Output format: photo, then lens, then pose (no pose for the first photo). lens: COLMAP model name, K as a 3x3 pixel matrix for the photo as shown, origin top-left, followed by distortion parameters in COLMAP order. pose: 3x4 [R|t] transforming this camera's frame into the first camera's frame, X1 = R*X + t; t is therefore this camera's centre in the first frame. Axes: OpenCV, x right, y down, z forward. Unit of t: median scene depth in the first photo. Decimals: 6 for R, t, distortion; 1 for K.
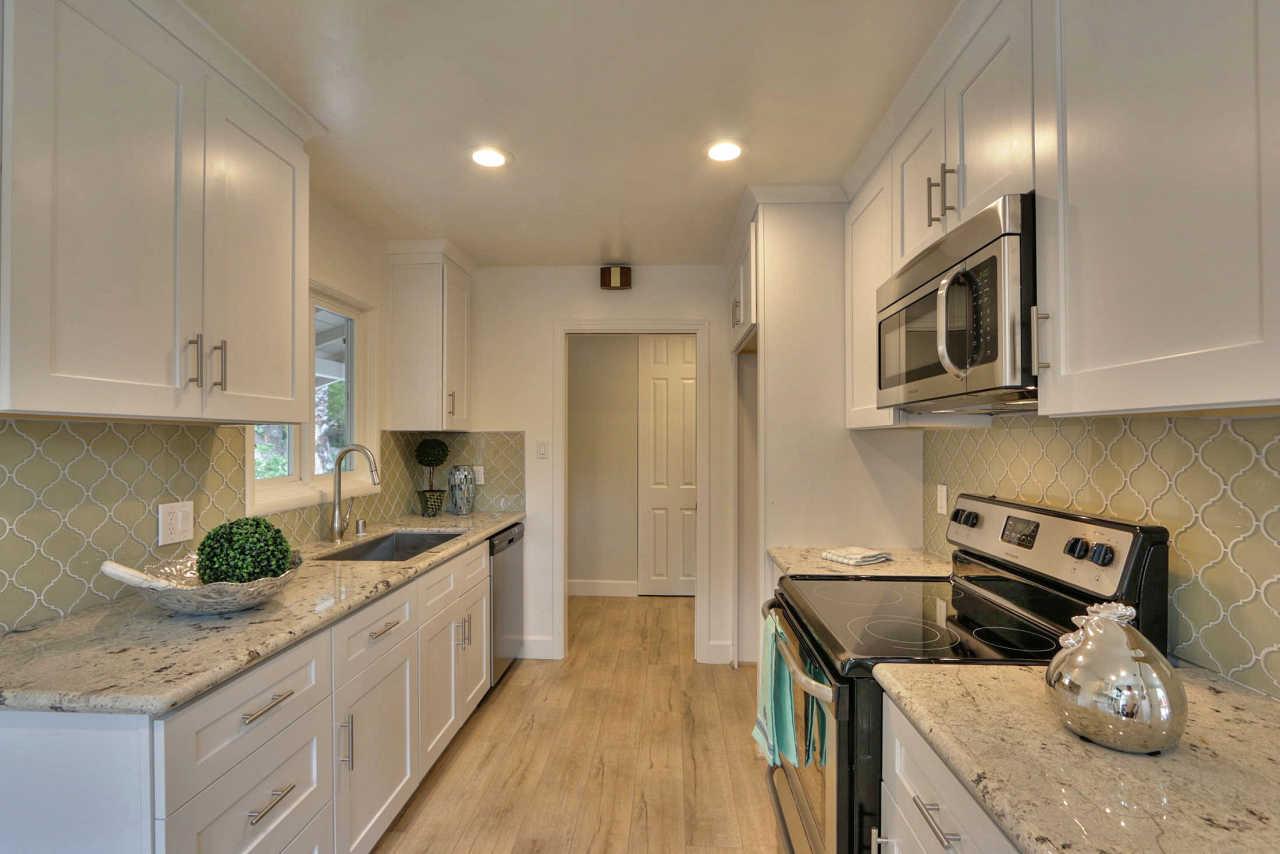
lens RADIAL K [[587.7, 0, 635.3], [0, 587.7, 439.0], [0, 0, 1]] dist [-0.018307, 0.001211]
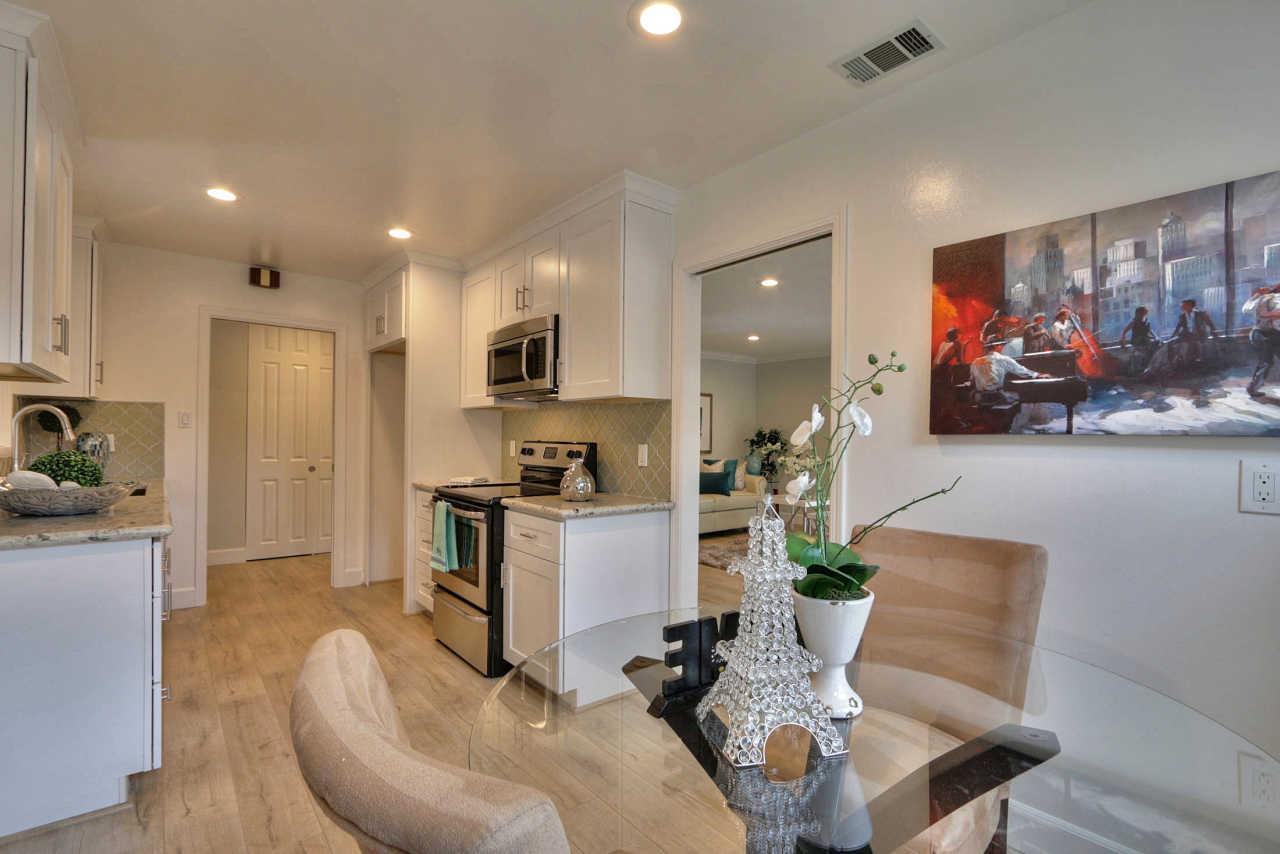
lens RADIAL K [[587.7, 0, 635.3], [0, 587.7, 439.0], [0, 0, 1]] dist [-0.018307, 0.001211]
pose [[0.736629, 0.007214, 0.676259, -0.488169], [-0.013070, 0.999908, 0.003569, 0.070021], [-0.676171, -0.011468, 0.736656, -0.687697]]
